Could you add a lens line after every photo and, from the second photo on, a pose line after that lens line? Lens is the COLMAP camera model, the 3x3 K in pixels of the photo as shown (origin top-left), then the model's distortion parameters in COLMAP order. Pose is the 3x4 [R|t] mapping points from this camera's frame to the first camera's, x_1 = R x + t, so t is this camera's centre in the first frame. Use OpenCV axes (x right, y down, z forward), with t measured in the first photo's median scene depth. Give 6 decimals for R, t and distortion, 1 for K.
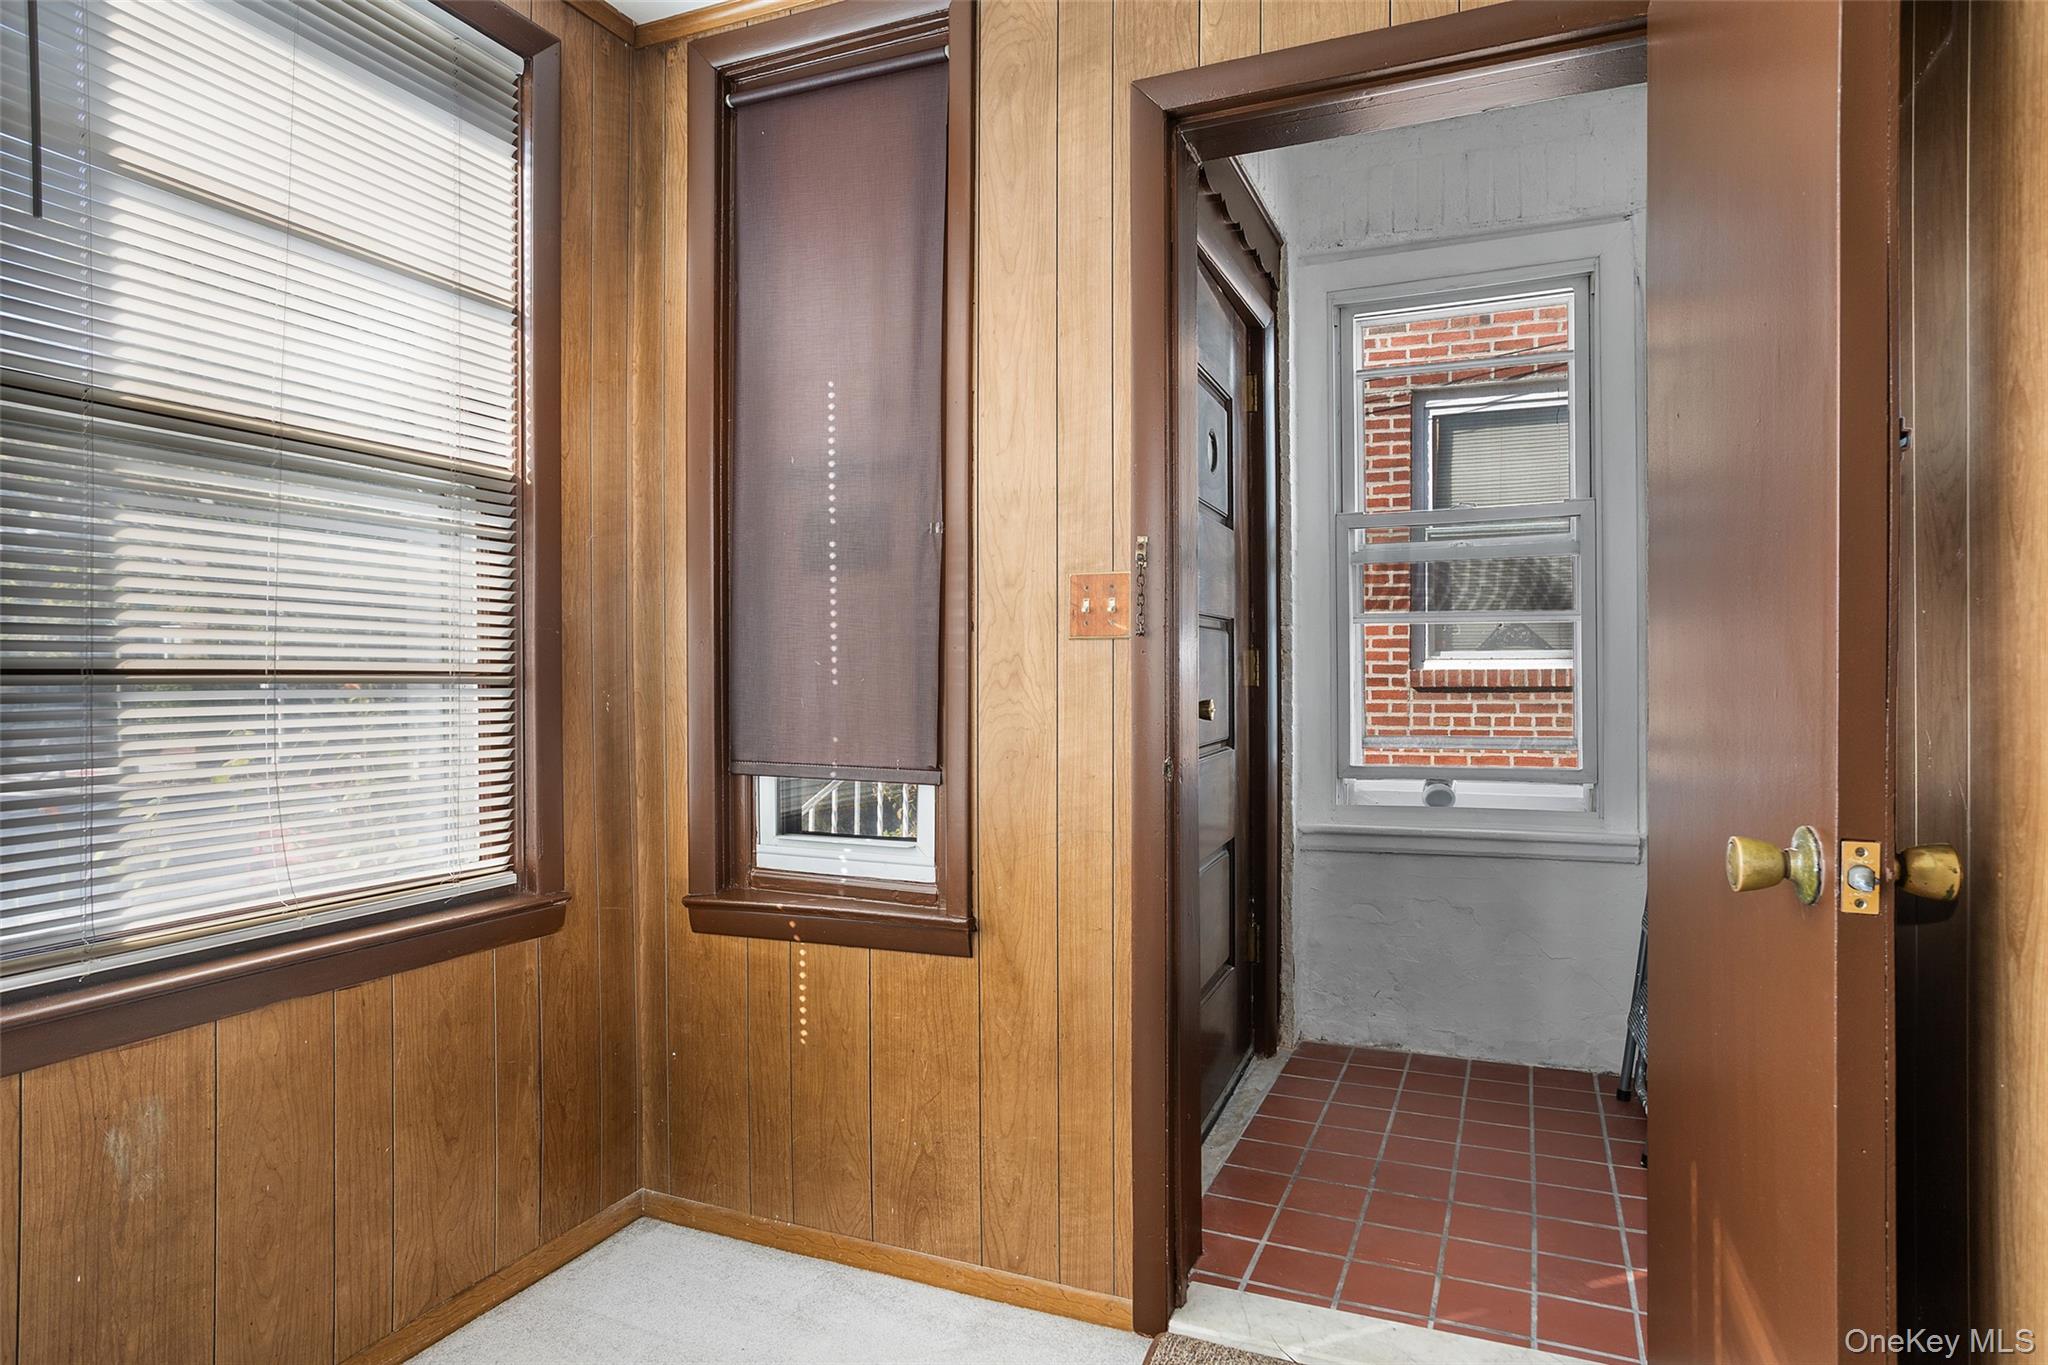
lens RADIAL K [[1166.8, 0, 1018.8], [0, 1166.8, 678.0], [0, 0, 1]] dist [-0.048840, 0.037676]
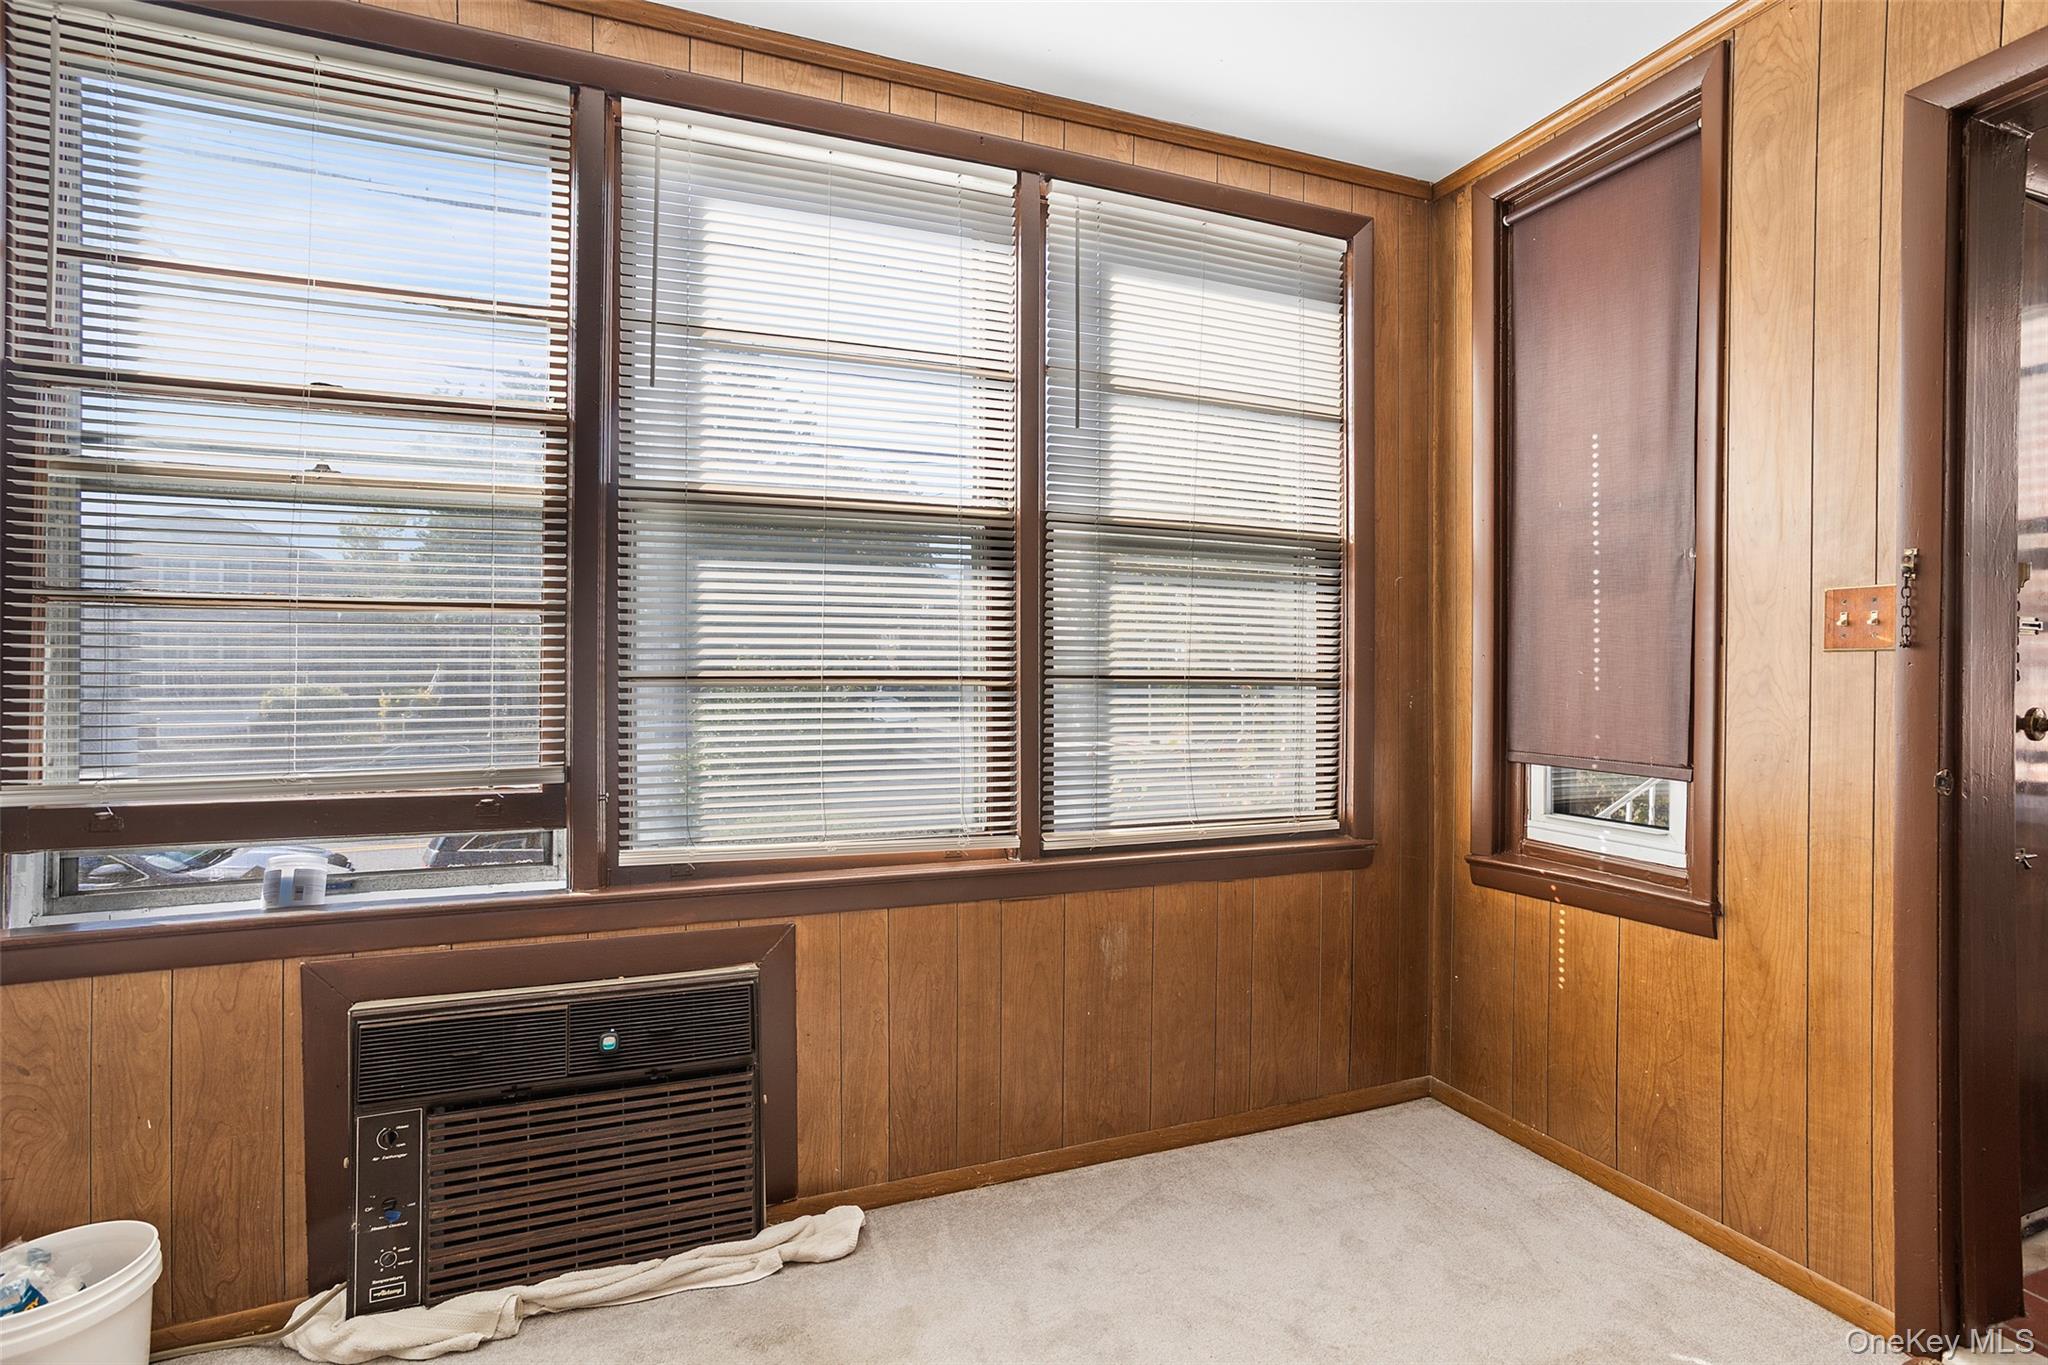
lens RADIAL K [[986.1, 0, 1033.8], [0, 986.1, 664.3], [0, 0, 1]] dist [-0.052789, 0.032593]
pose [[0.711885, -0.002299, -0.702293, 0.141066], [-0.009640, 0.999868, -0.013044, -0.003205], [0.702230, 0.016056, 0.711769, -0.113345]]
